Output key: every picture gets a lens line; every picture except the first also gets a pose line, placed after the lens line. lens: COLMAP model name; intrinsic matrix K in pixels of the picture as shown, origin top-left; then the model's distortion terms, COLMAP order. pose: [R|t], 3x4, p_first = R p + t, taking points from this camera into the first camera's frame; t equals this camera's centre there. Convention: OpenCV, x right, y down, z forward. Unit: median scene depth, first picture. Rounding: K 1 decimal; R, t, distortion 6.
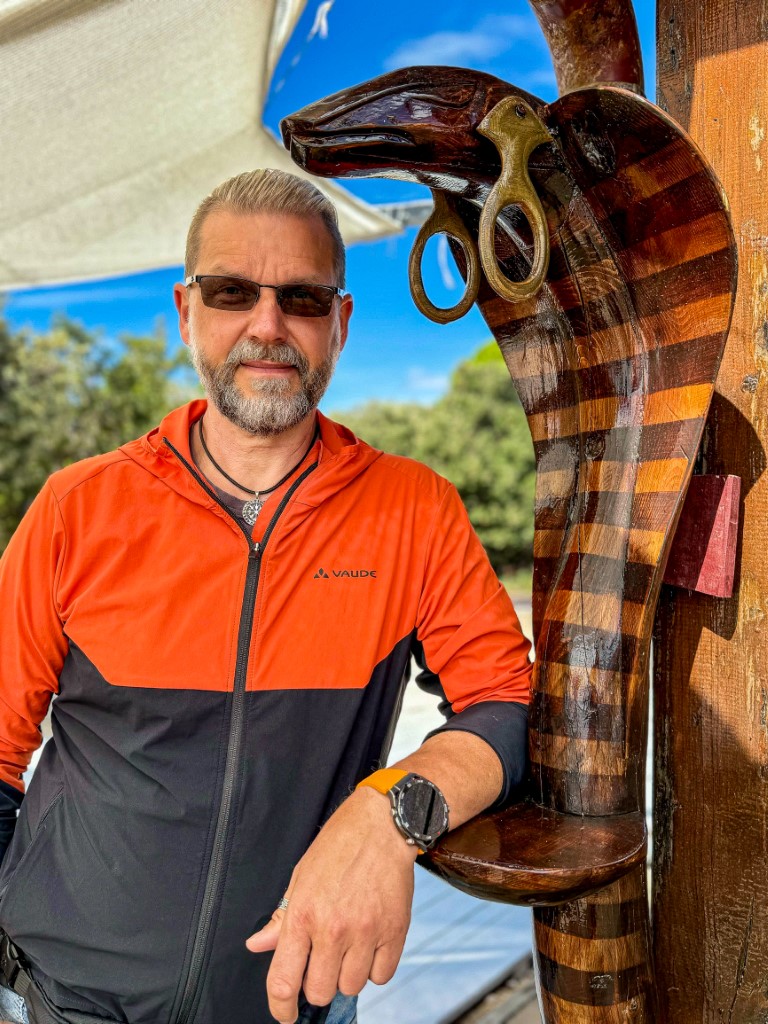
lens RADIAL K [[864.9, 0, 384.5], [0, 864.9, 510.3], [0, 0, 1]] dist [0.016137, -0.016350]
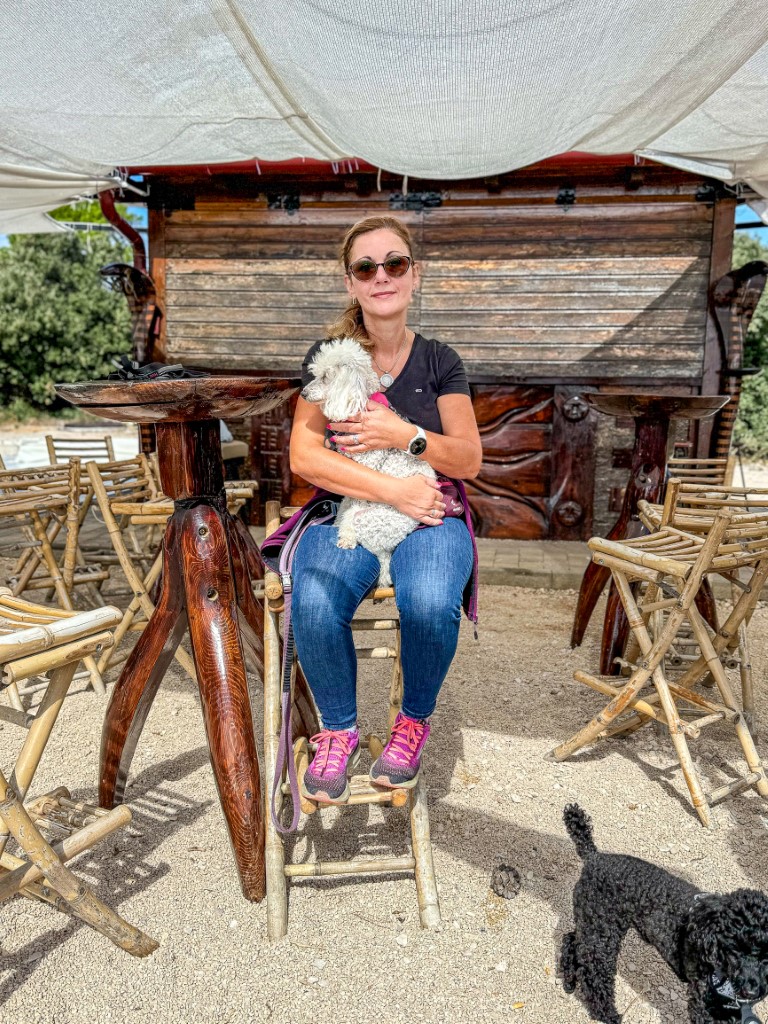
lens RADIAL K [[864.9, 0, 379.5], [0, 864.9, 506.9], [0, 0, 1]] dist [0.016137, -0.016350]
pose [[0.882748, -0.061011, 0.465868, -0.065233], [-0.014368, 0.987564, 0.156559, 0.016506], [-0.469627, -0.144895, 0.870894, -0.289739]]
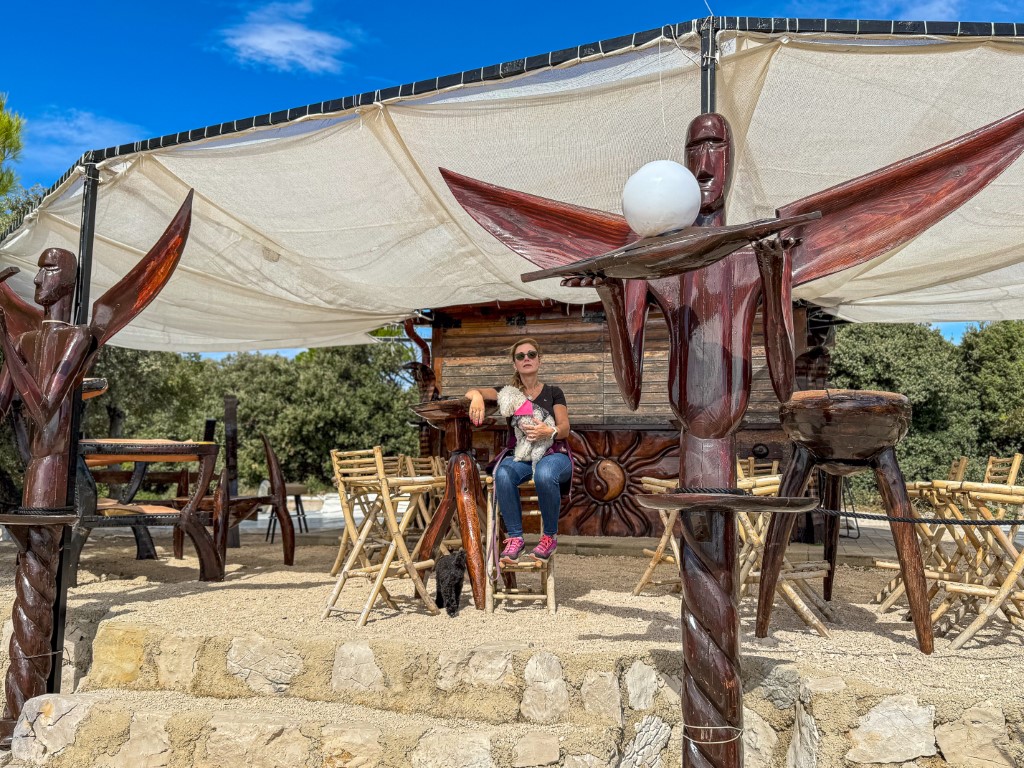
lens RADIAL K [[864.9, 0, 510.7], [0, 864.9, 381.3], [0, 0, 1]] dist [0.016137, -0.016350]
pose [[0.941218, 0.029307, 0.336525, -0.117279], [0.000826, 0.996027, -0.089052, 0.038207], [-0.337798, 0.084096, 0.937454, -0.463256]]
